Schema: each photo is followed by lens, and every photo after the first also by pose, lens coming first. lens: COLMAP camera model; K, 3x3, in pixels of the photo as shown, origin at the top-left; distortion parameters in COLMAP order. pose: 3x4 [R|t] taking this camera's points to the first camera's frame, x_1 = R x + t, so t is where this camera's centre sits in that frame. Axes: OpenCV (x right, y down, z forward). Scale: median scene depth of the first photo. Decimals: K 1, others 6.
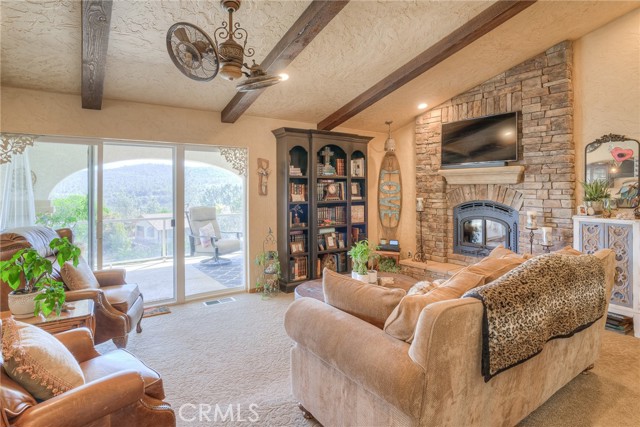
lens RADIAL K [[354.6, 0, 322.6], [0, 354.6, 183.1], [0, 0, 1]] dist [-0.047076, 0.021715]
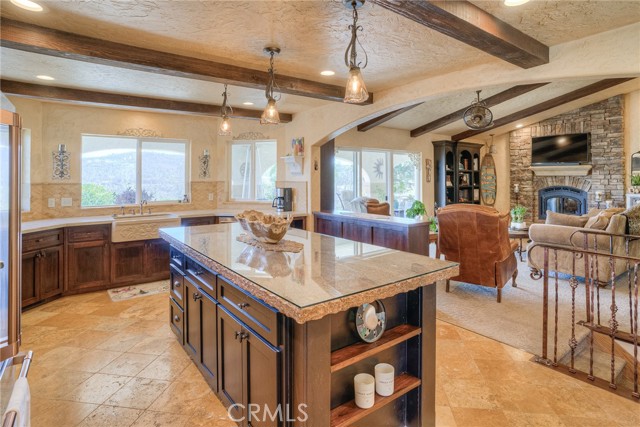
lens RADIAL K [[354.6, 0, 323.6], [0, 354.6, 172.8], [0, 0, 1]] dist [-0.047076, 0.021715]
pose [[0.999307, 0.005542, 0.036799, -0.711528], [-0.005587, 0.999984, 0.001117, -0.006567], [-0.036792, -0.001322, 0.999322, -0.572732]]
